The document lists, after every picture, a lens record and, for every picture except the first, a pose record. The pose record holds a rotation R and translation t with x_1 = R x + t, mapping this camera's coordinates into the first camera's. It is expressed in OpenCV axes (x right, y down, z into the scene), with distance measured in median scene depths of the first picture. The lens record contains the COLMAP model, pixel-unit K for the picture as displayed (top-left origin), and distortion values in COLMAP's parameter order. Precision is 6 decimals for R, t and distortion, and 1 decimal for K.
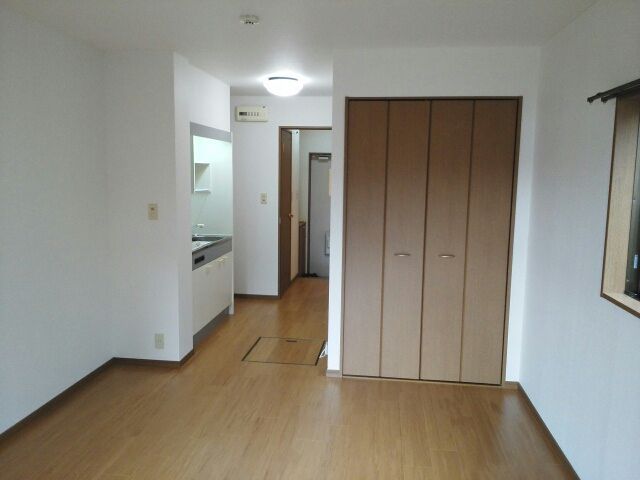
lens RADIAL K [[509.5, 0, 320.0], [0, 509.5, 238.2], [0, 0, 1]] dist [-0.028623, -0.025299]
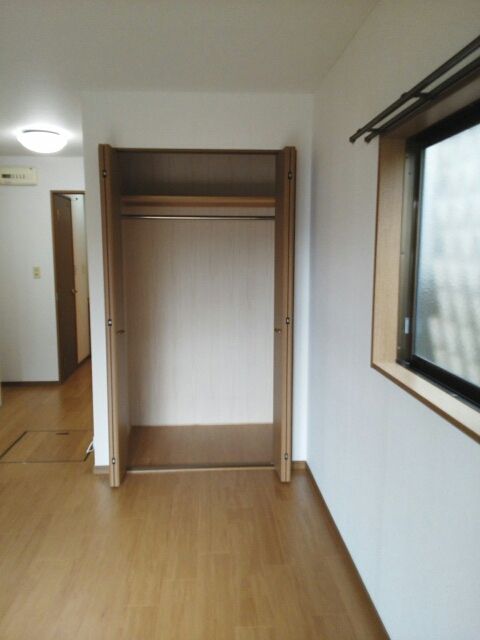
lens RADIAL K [[509.5, 0, 240.5], [0, 509.5, 320.6], [0, 0, 1]] dist [-0.028623, -0.025299]
pose [[0.979360, -0.040557, 0.198015, 0.114390], [0.038006, 0.999138, 0.016668, 0.008242], [-0.198520, -0.008799, 0.980057, 0.127115]]
